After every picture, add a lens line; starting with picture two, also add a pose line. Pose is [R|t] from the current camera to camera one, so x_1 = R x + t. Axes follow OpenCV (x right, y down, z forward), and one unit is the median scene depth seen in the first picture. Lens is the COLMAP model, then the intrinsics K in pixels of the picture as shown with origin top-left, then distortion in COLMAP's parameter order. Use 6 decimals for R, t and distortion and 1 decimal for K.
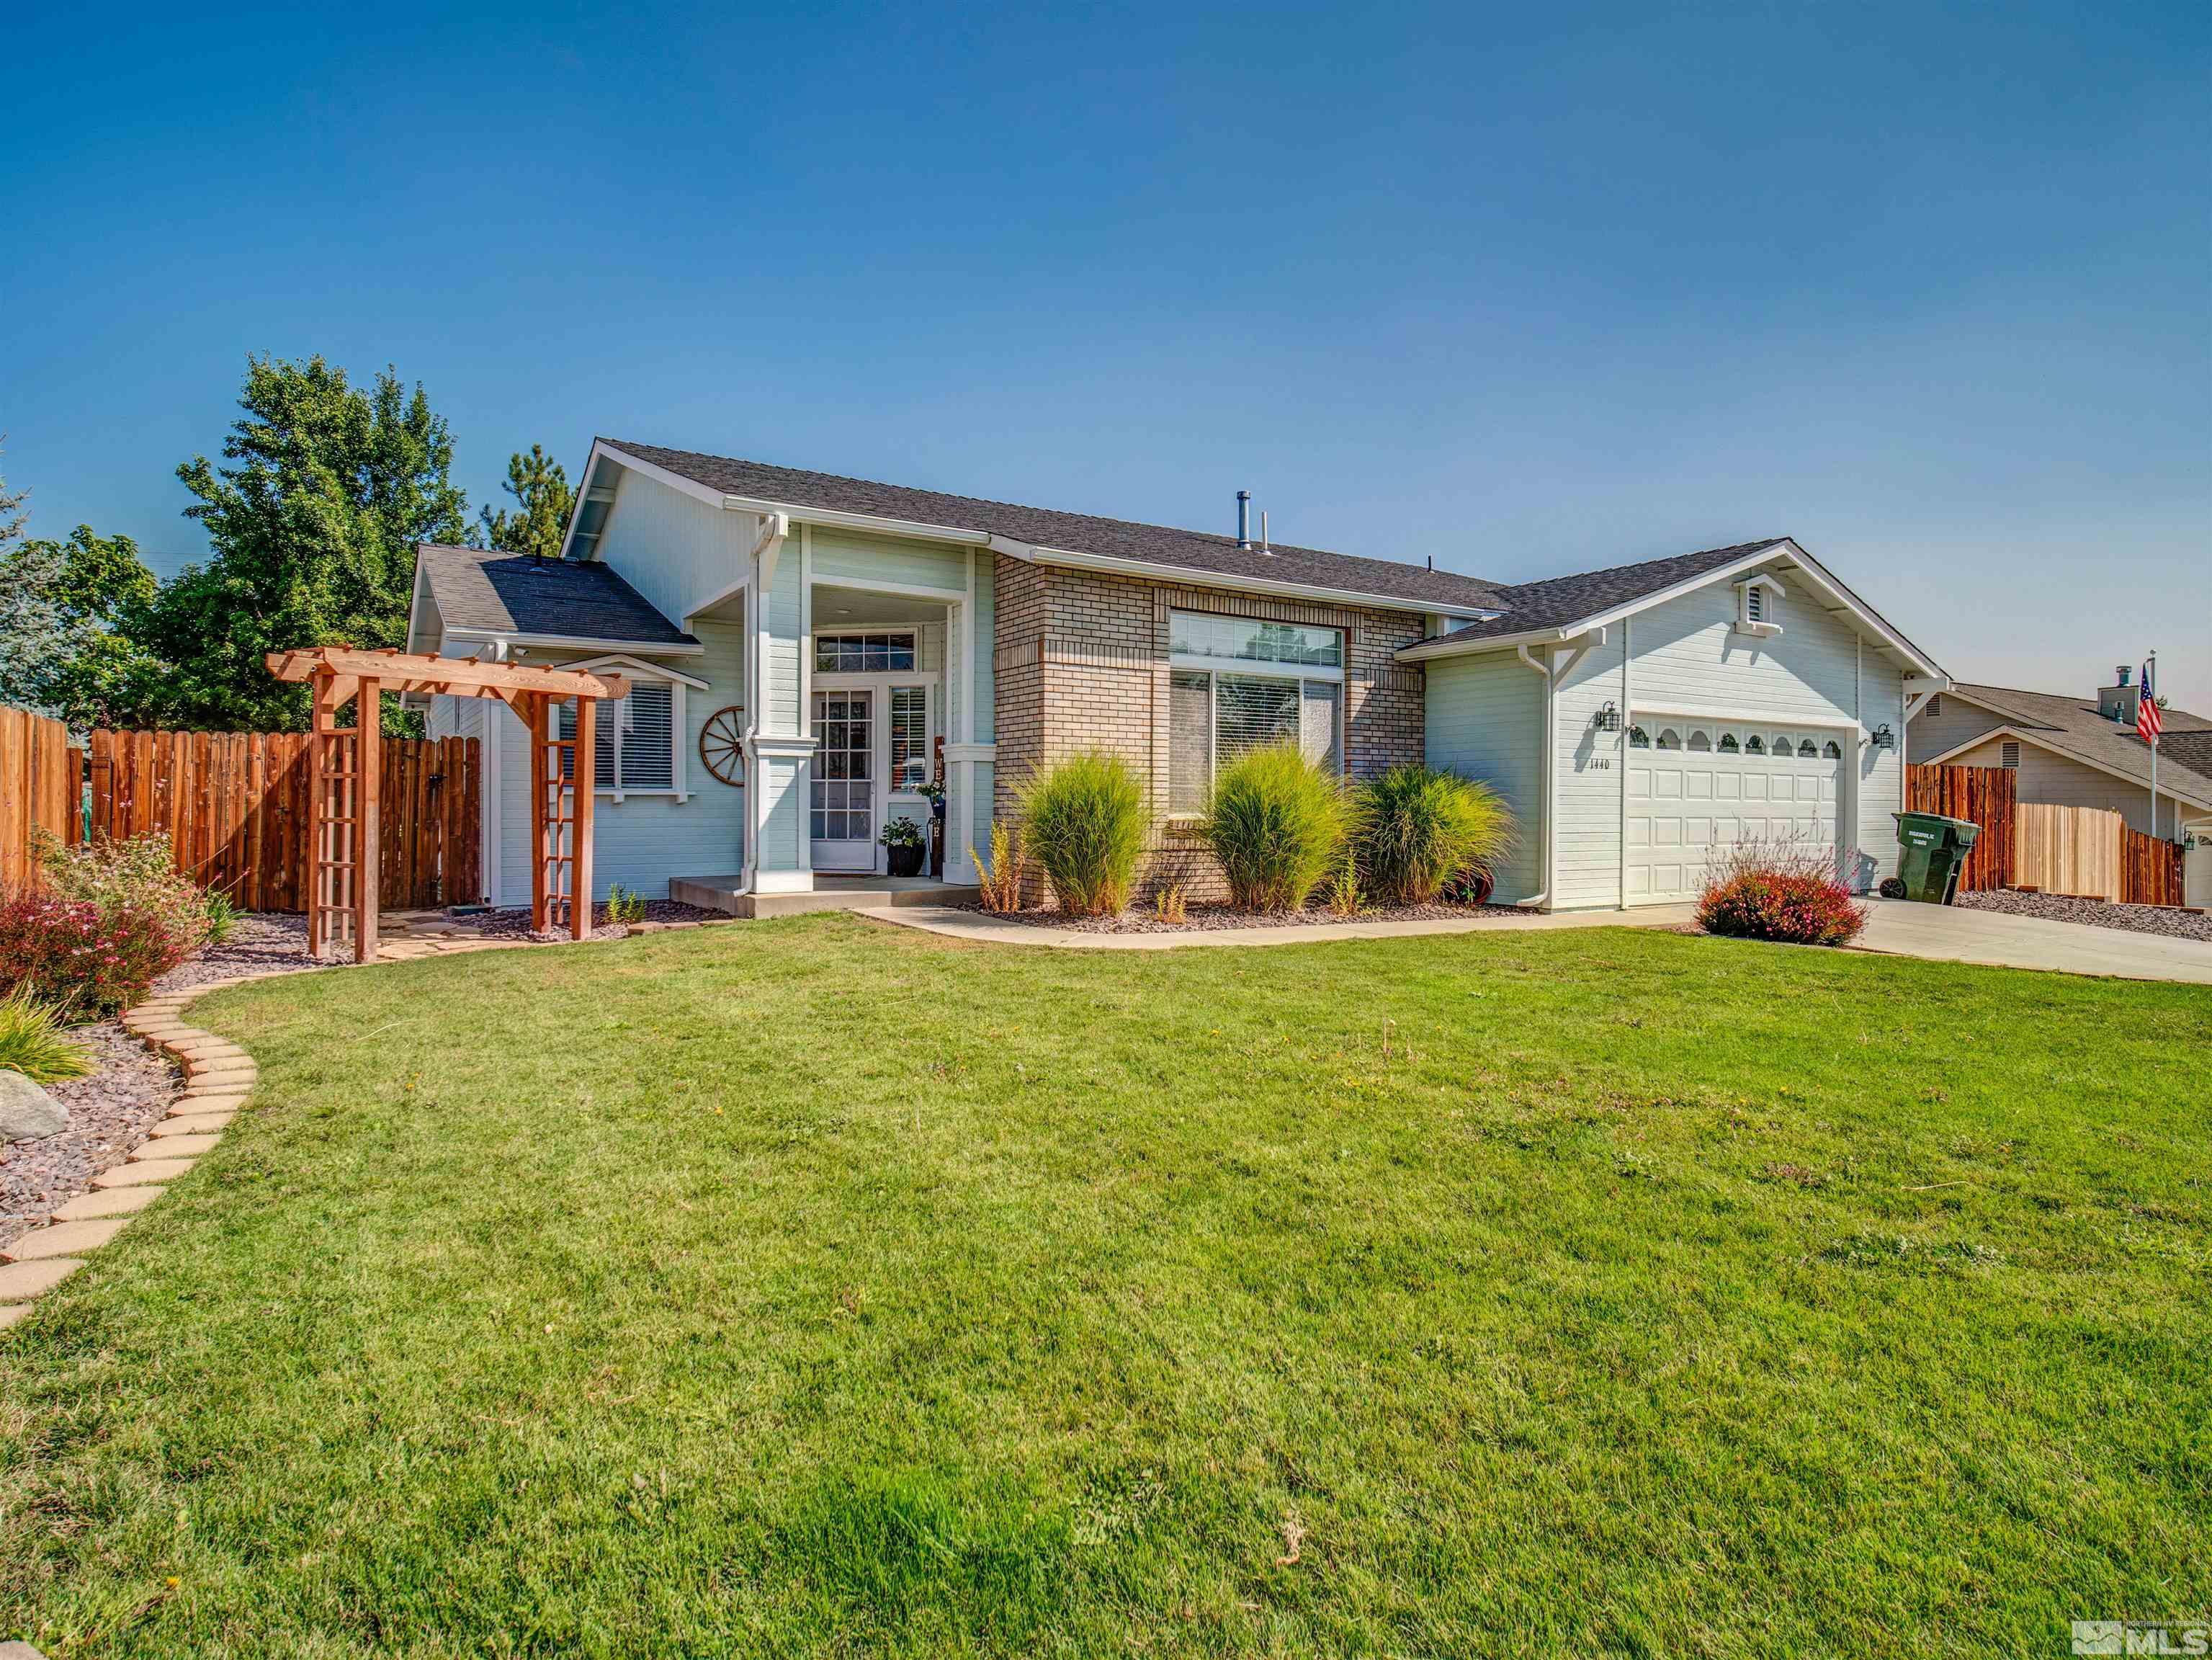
lens RADIAL K [[1208.2, 0, 1109.5], [0, 1208.2, 816.0], [0, 0, 1]] dist [-0.002266, -0.004043]
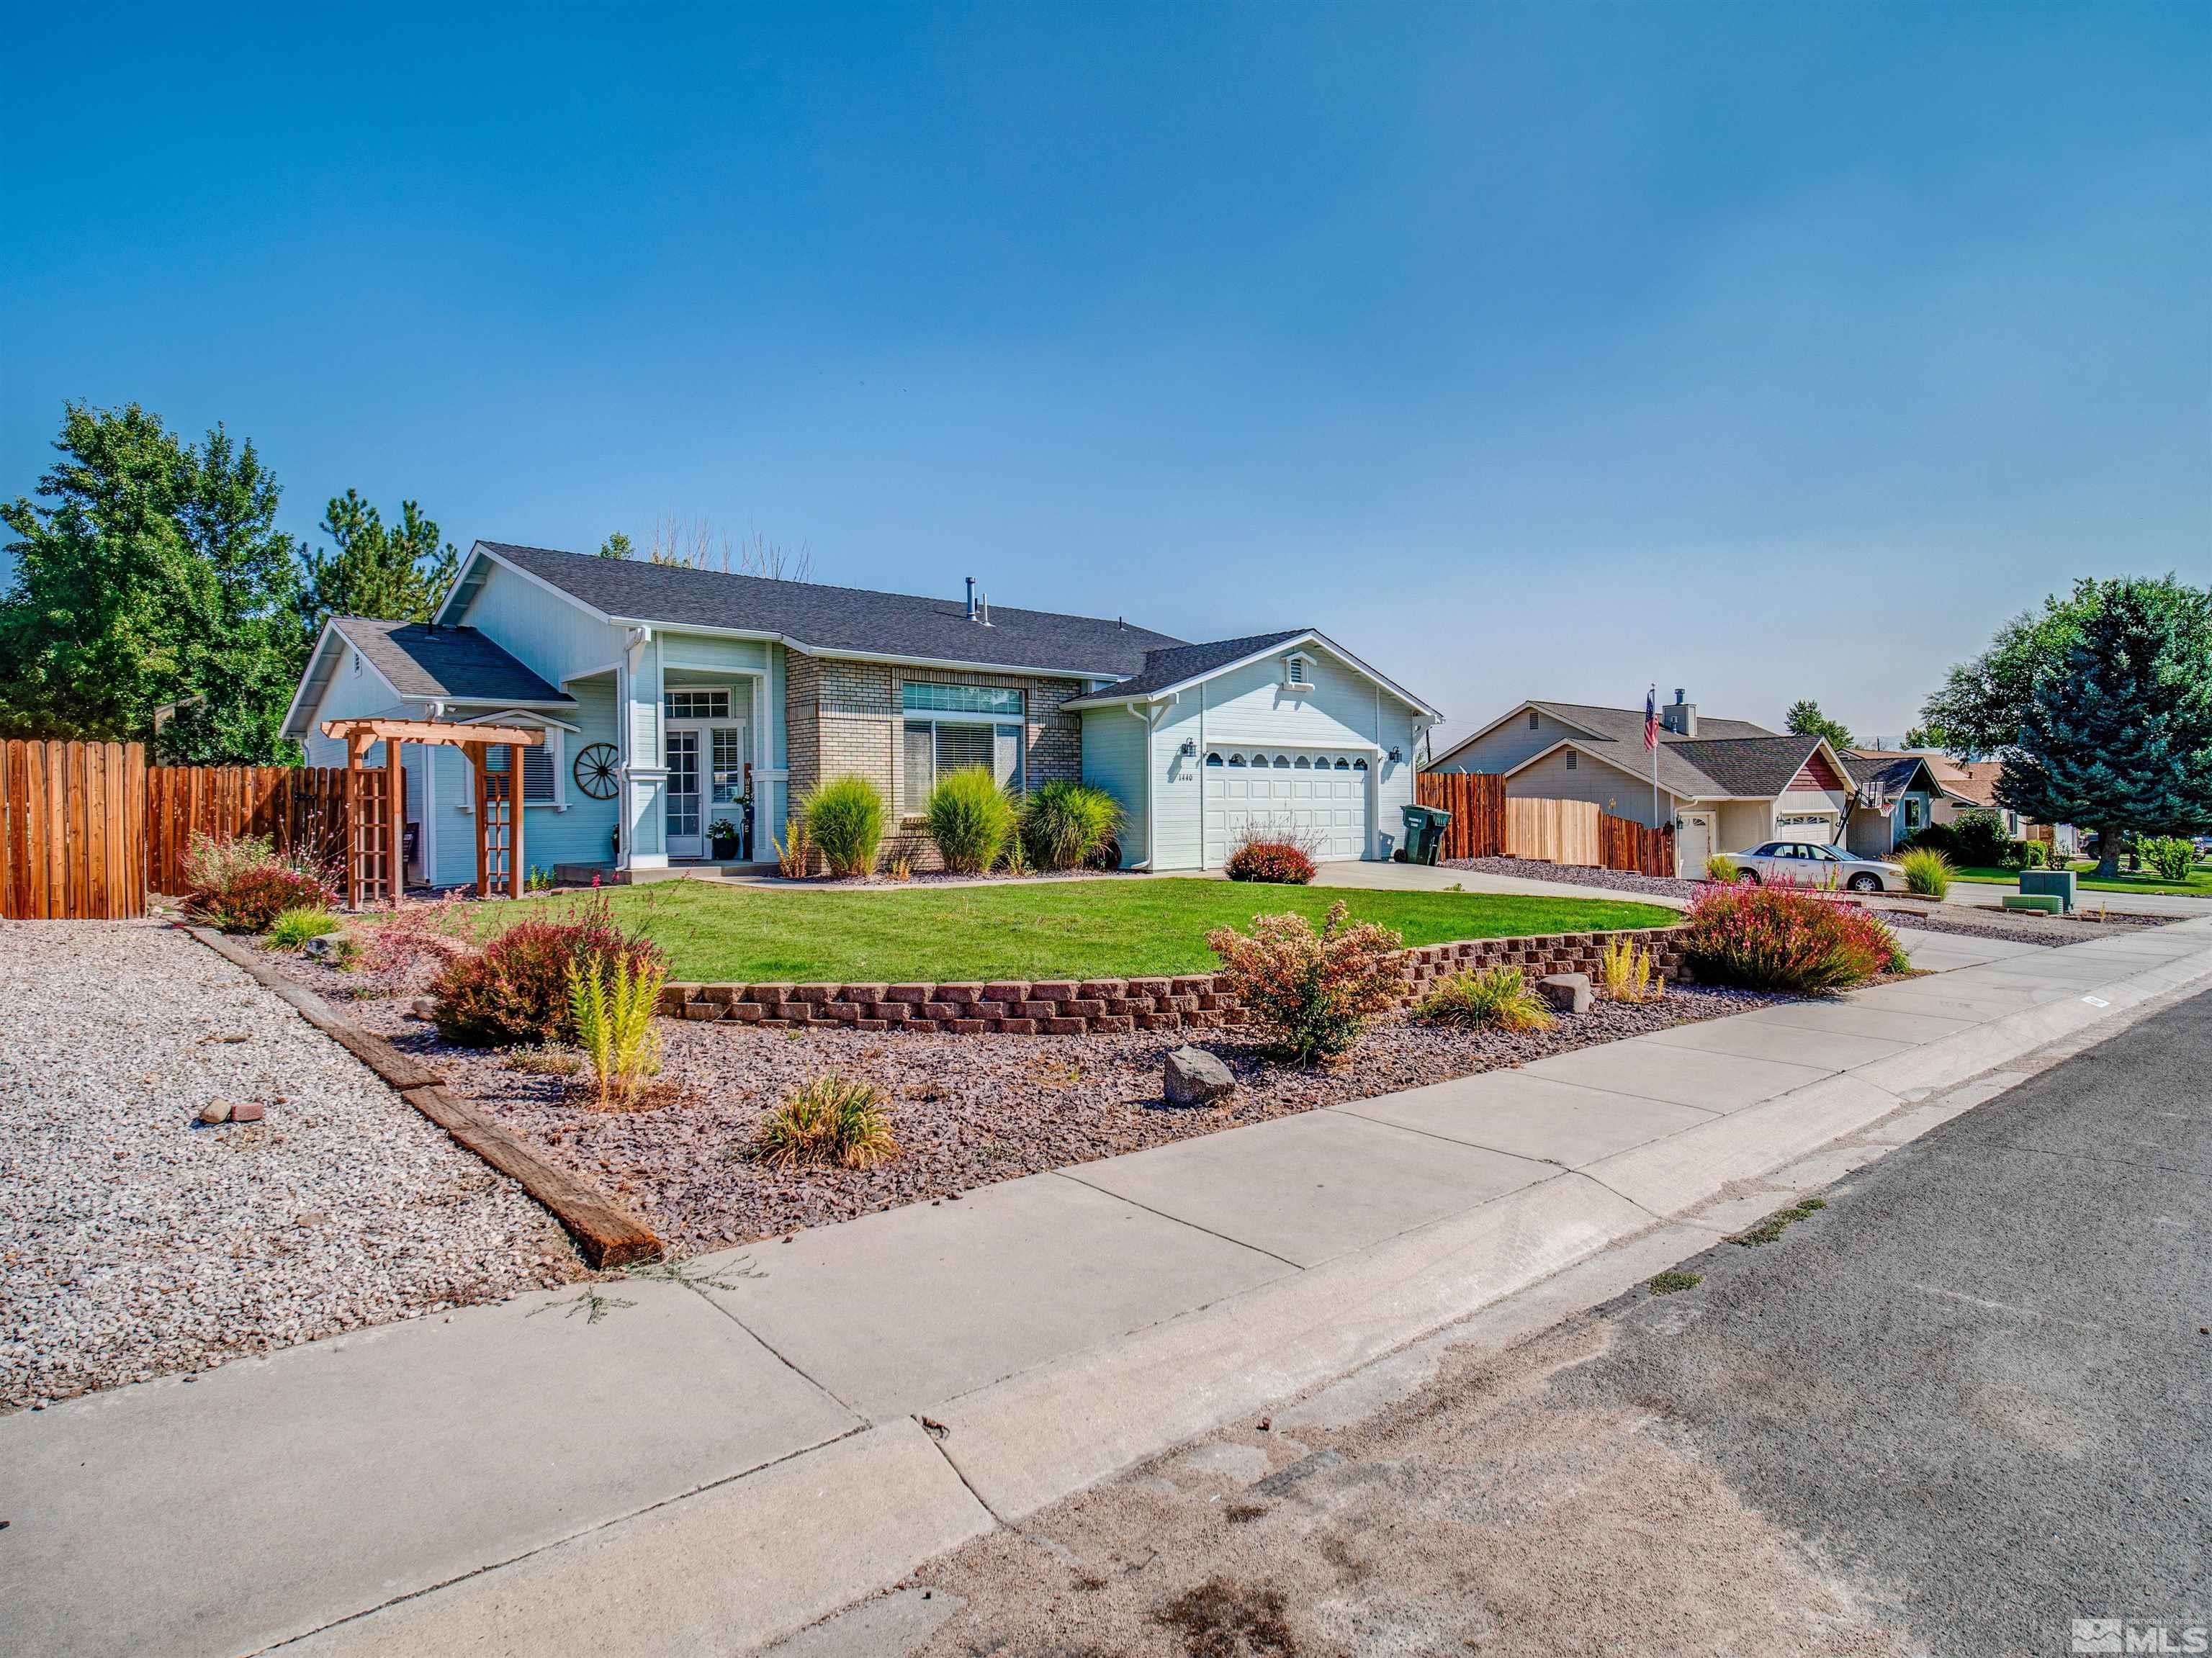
lens RADIAL K [[1208.0, 0, 1099.9], [0, 1208.0, 816.2], [0, 0, 1]] dist [-0.002266, -0.004043]
pose [[0.986787, -0.016235, 0.161206, 0.042748], [0.016375, 0.999866, 0.000461, 0.004289], [-0.161192, 0.002185, 0.986921, -0.511040]]
